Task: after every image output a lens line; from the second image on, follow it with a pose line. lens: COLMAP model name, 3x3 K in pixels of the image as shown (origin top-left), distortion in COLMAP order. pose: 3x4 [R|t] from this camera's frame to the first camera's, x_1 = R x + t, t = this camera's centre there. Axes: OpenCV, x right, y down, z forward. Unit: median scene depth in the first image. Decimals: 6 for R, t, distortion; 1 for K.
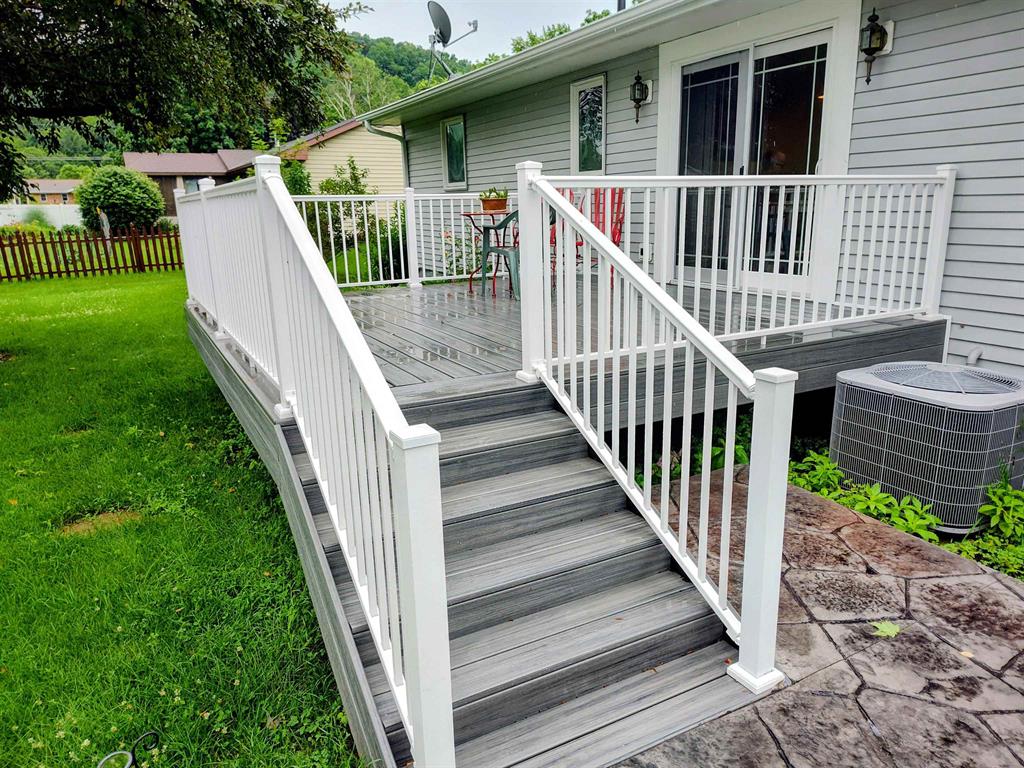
lens RADIAL K [[701.3, 0, 510.4], [0, 701.3, 402.3], [0, 0, 1]] dist [0.061116, -0.070311]
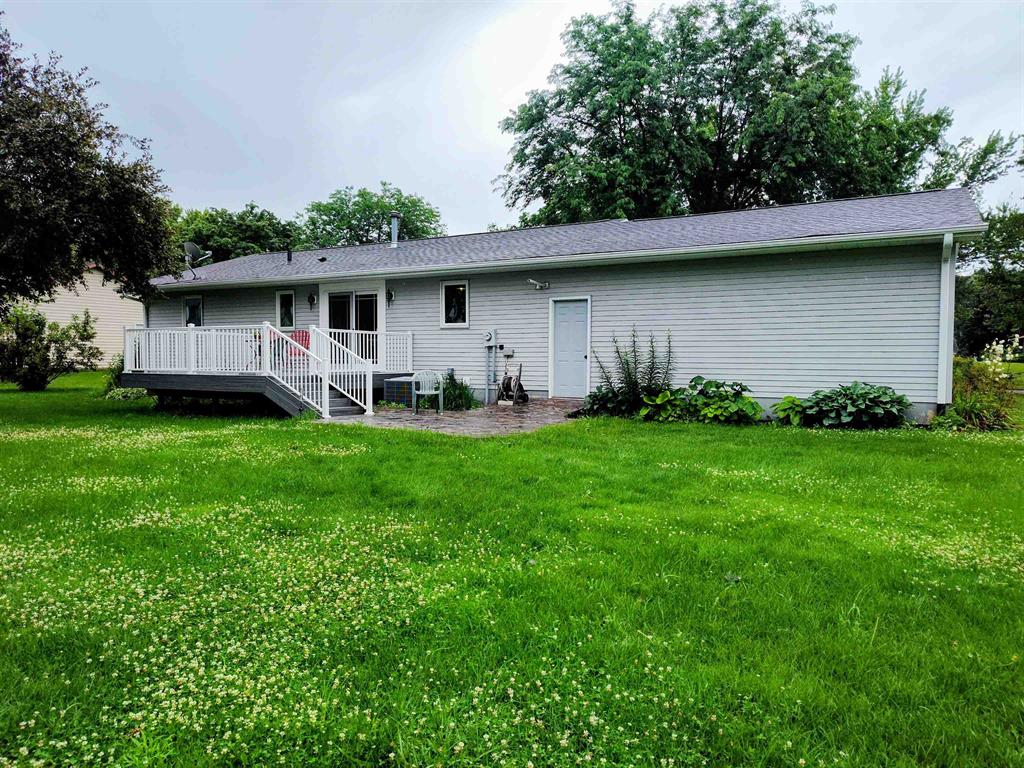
lens RADIAL K [[701.3, 0, 510.4], [0, 701.3, 402.3], [0, 0, 1]] dist [0.061116, -0.070311]
pose [[0.854622, -0.008613, 0.519180, -0.795849], [0.117565, 0.977107, -0.177313, 0.700010], [-0.505767, 0.212573, 0.836070, -2.127656]]
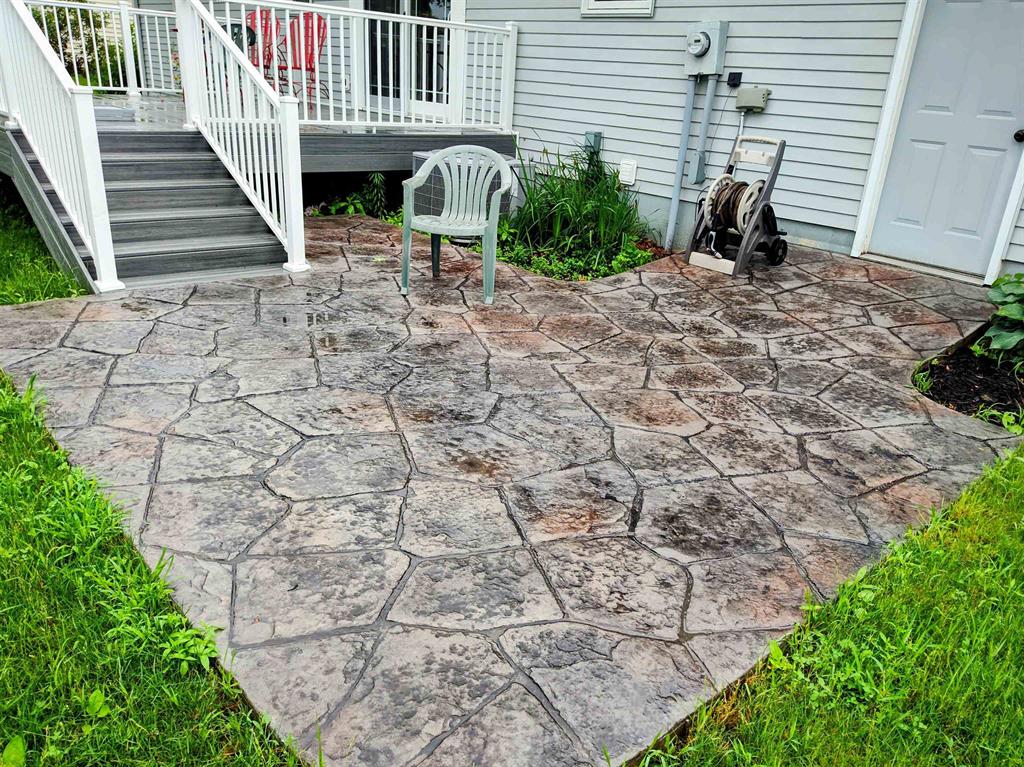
lens RADIAL K [[774.5, 0, 514.0], [0, 774.5, 419.9], [0, 0, 1]] dist [0.012763, -0.005874]
pose [[0.966110, -0.021835, 0.257204, 0.179932], [-0.017302, 0.988698, 0.148922, 0.229879], [-0.257549, -0.148326, 0.954813, -0.627408]]
